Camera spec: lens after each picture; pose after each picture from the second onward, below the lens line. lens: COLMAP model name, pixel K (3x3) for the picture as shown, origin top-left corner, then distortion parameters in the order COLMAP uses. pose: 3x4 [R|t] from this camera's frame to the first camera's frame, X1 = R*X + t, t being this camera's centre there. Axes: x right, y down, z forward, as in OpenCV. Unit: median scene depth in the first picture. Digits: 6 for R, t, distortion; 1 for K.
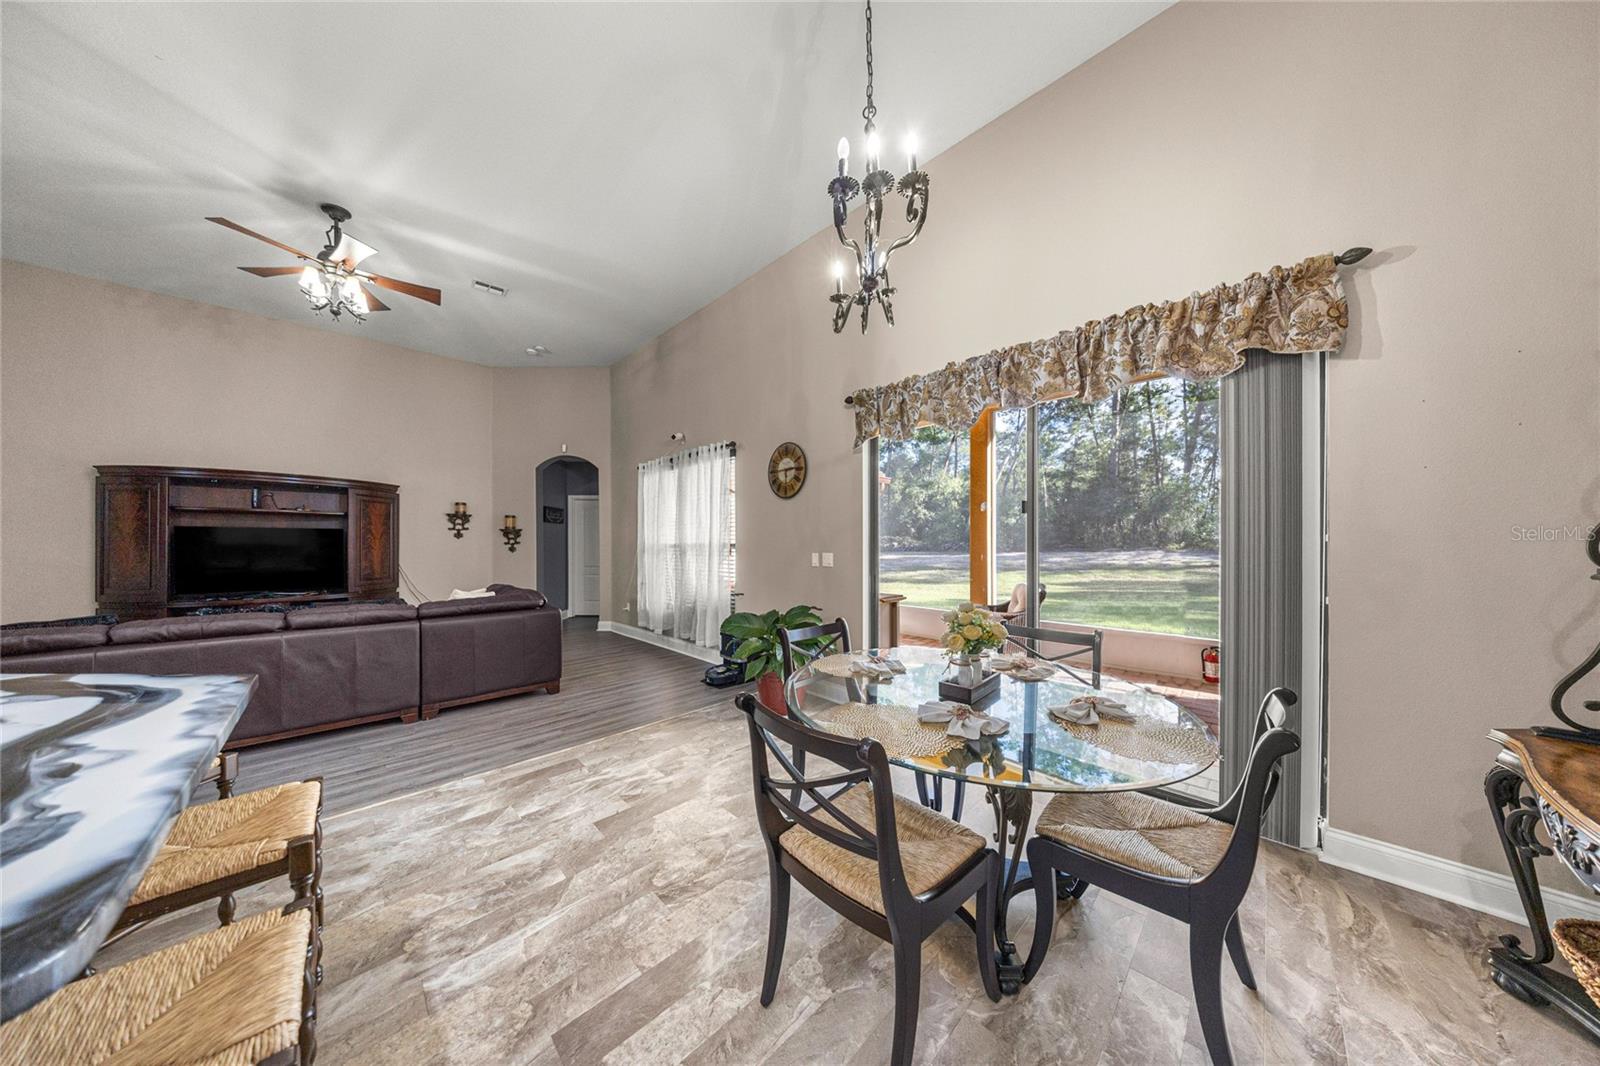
lens RADIAL K [[469.6, 0, 790.3], [0, 469.6, 540.8], [0, 0, 1]] dist [-0.000687, -0.000048]
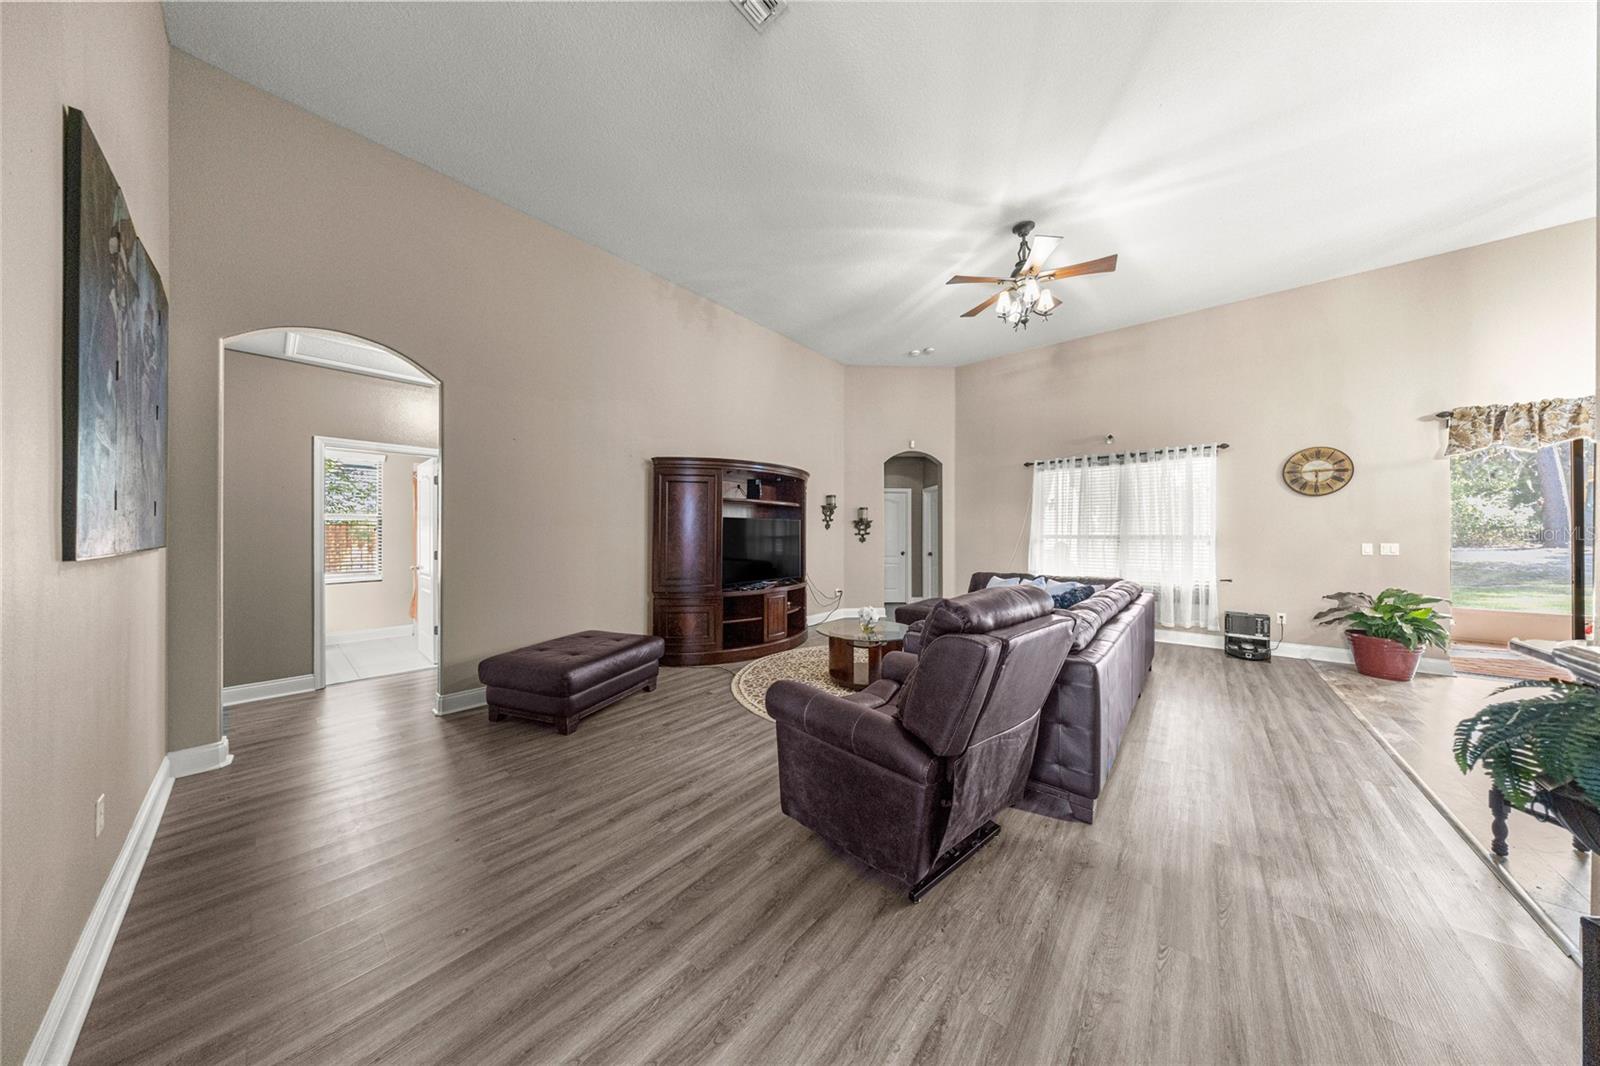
lens RADIAL K [[461.0, 0, 803.9], [0, 461.0, 532.8], [0, 0, 1]] dist [-0.001210, -0.000059]
pose [[0.996355, 0.000785, 0.085299, -1.349307], [-0.001185, 0.999989, 0.004633, -0.003179], [-0.085294, -0.004717, 0.996345, -0.017411]]
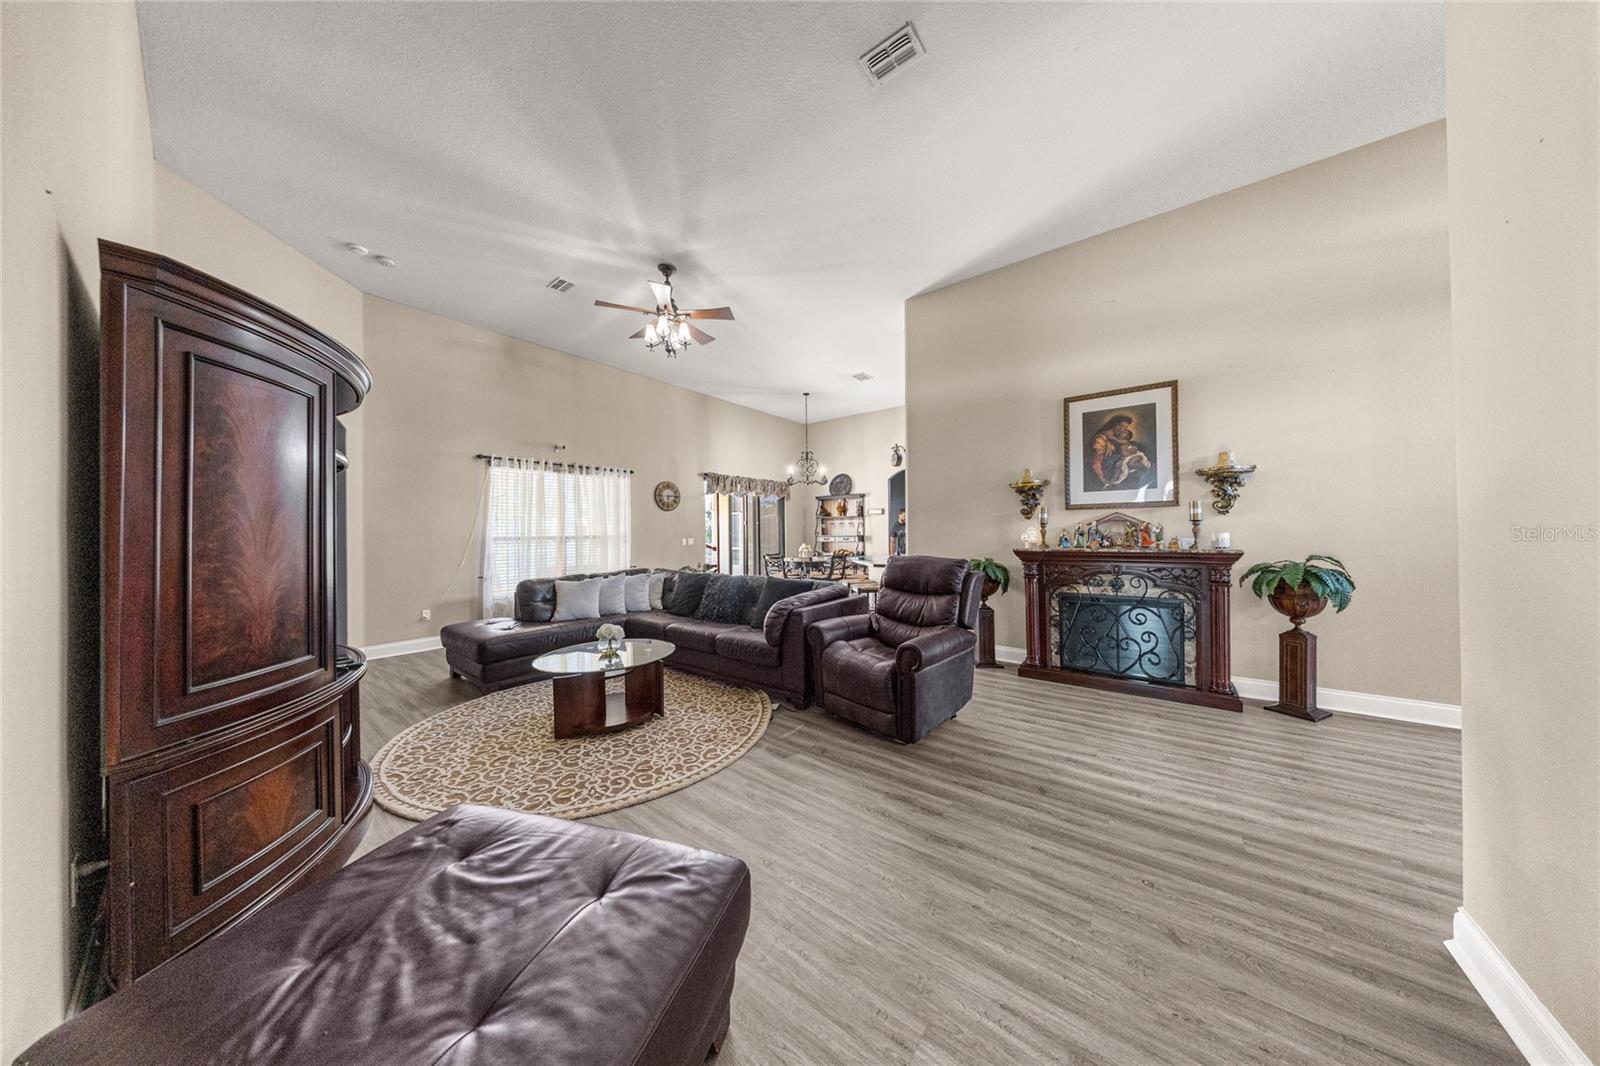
lens RADIAL K [[461.0, 0, 803.9], [0, 461.0, 532.8], [0, 0, 1]] dist [-0.001210, -0.000059]
pose [[-0.131401, 0.001789, 0.991328, -1.931395], [0.005574, 0.999984, -0.001065, 0.004321], [-0.991314, 0.005385, -0.131409, 0.694378]]
